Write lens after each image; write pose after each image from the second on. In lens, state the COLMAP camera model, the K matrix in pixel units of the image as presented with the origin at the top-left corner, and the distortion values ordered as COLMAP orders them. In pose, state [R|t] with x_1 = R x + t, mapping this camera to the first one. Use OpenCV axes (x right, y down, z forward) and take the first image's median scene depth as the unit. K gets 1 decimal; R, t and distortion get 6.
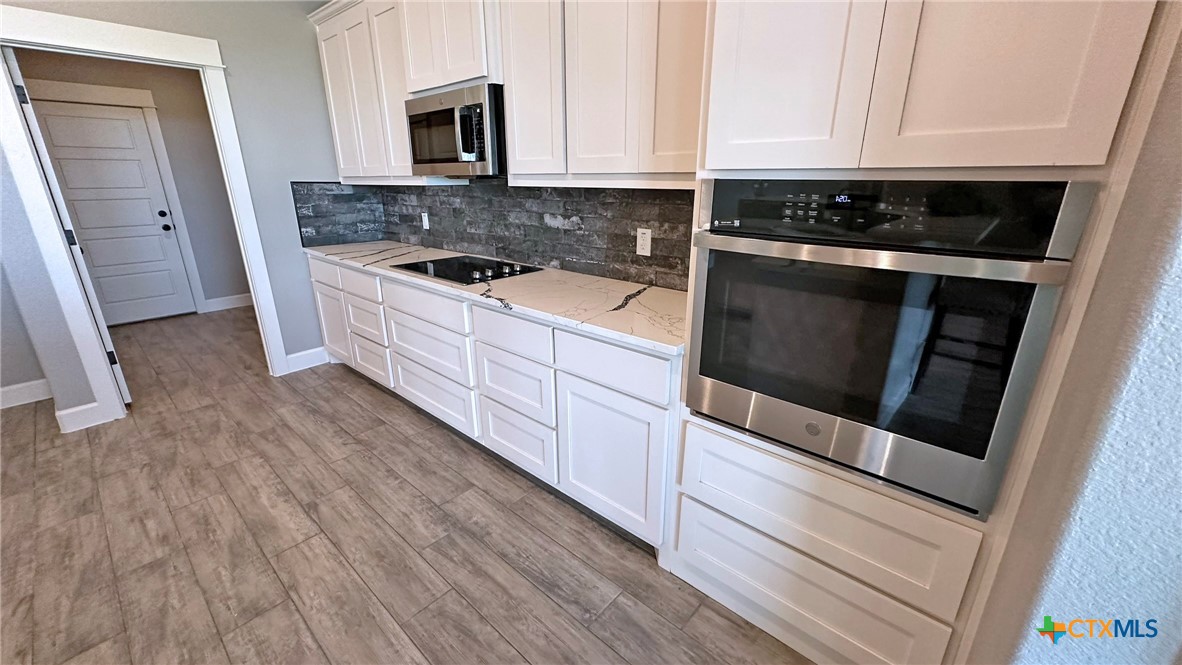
lens RADIAL K [[471.9, 0, 590.2], [0, 471.9, 332.2], [0, 0, 1]] dist [-0.002206, 0.000251]
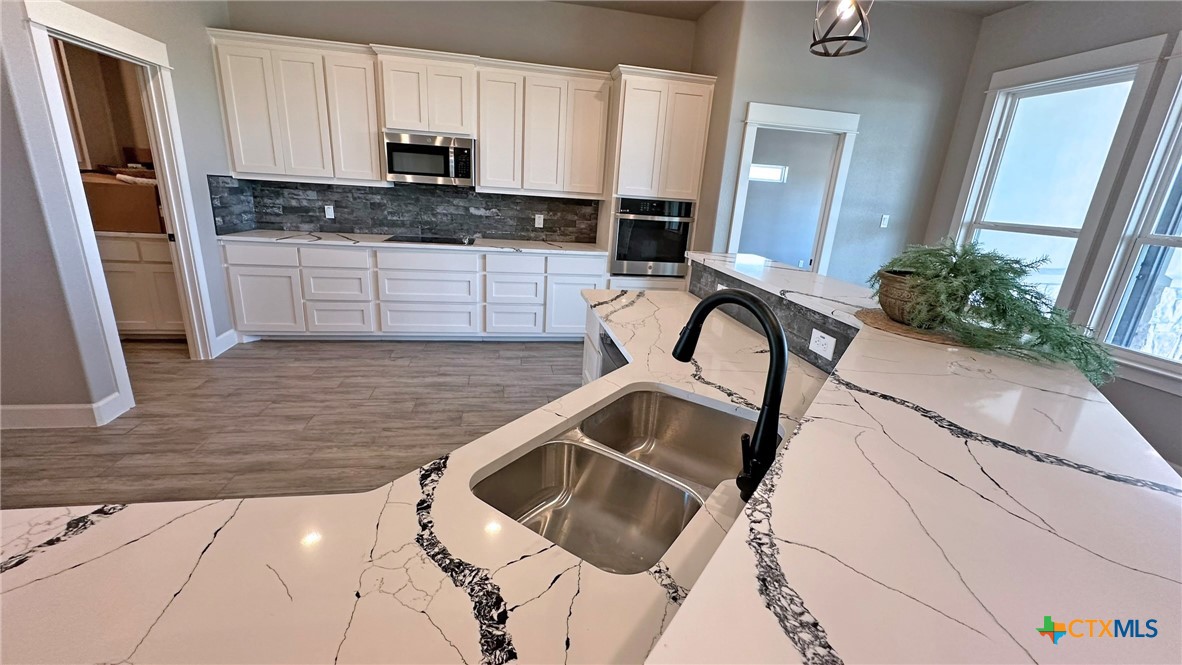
lens RADIAL K [[471.9, 0, 590.2], [0, 471.9, 332.2], [0, 0, 1]] dist [-0.002206, 0.000251]
pose [[0.618270, -0.188070, 0.763133, -1.249846], [0.184965, 0.978496, 0.091291, 0.128443], [-0.763891, 0.084710, 0.639761, -0.433795]]
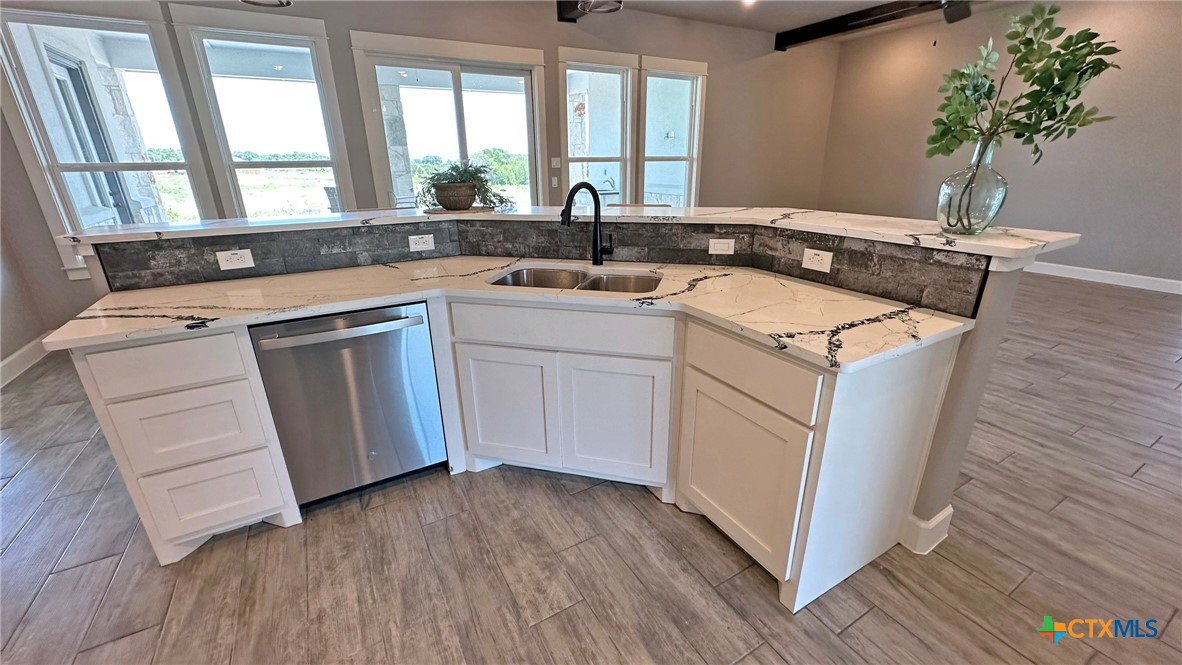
lens RADIAL K [[471.9, 0, 590.2], [0, 471.9, 332.2], [0, 0, 1]] dist [-0.002206, 0.000251]
pose [[-0.949649, -0.094069, 0.298860, -1.192764], [0.112789, 0.787276, 0.606198, -0.128306], [-0.292309, 0.609383, -0.737026, 0.426435]]
